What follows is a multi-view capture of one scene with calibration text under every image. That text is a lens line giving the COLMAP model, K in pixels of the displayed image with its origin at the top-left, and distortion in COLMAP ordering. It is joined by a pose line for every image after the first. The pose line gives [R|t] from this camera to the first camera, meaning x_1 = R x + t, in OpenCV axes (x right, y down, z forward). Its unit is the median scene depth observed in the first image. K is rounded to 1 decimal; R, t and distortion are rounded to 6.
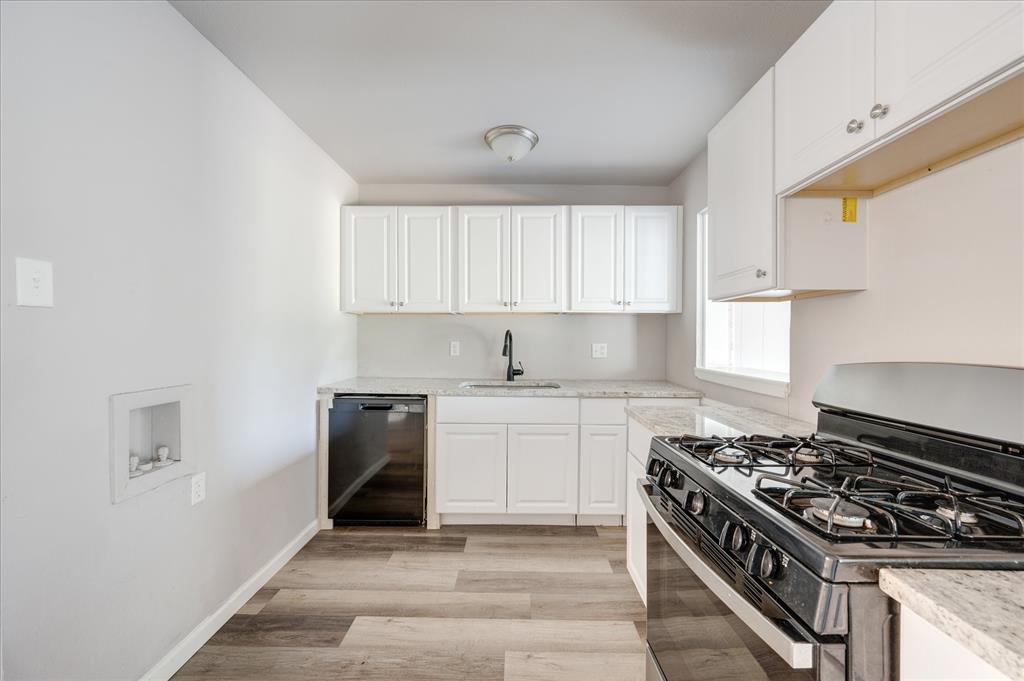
lens RADIAL K [[403.6, 0, 525.1], [0, 403.6, 344.1], [0, 0, 1]] dist [-0.000725, 0.000635]
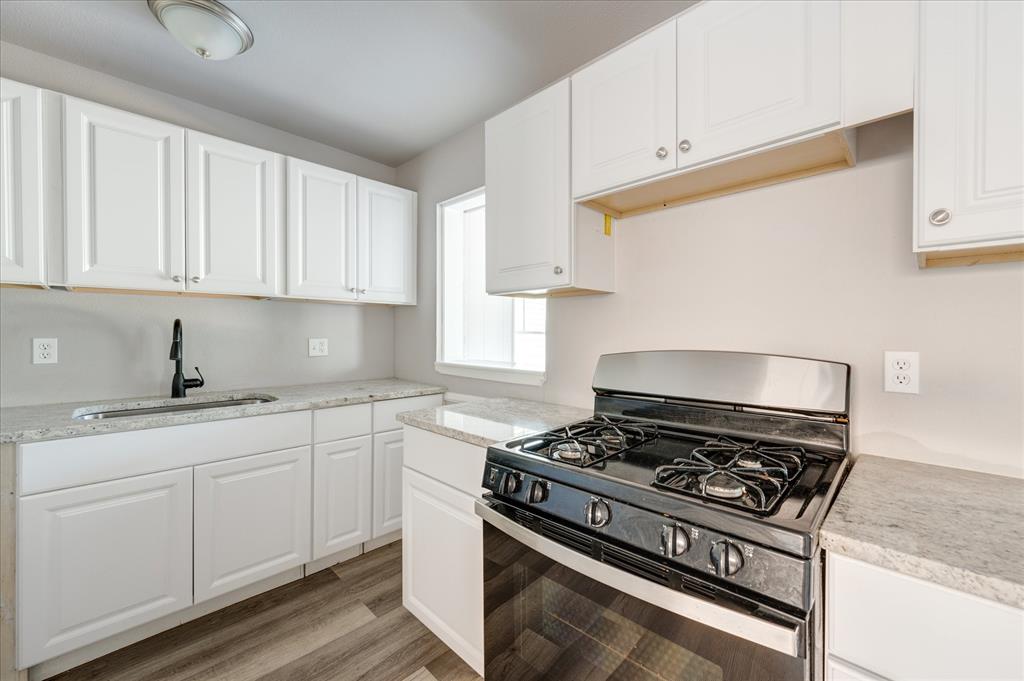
lens RADIAL K [[403.6, 0, 512.1], [0, 403.6, 337.0], [0, 0, 1]] dist [-0.000725, 0.000635]
pose [[0.711802, -0.009916, 0.702311, -0.133835], [0.010498, 0.999939, 0.003478, -0.003518], [-0.702302, 0.004897, 0.711862, 0.187623]]
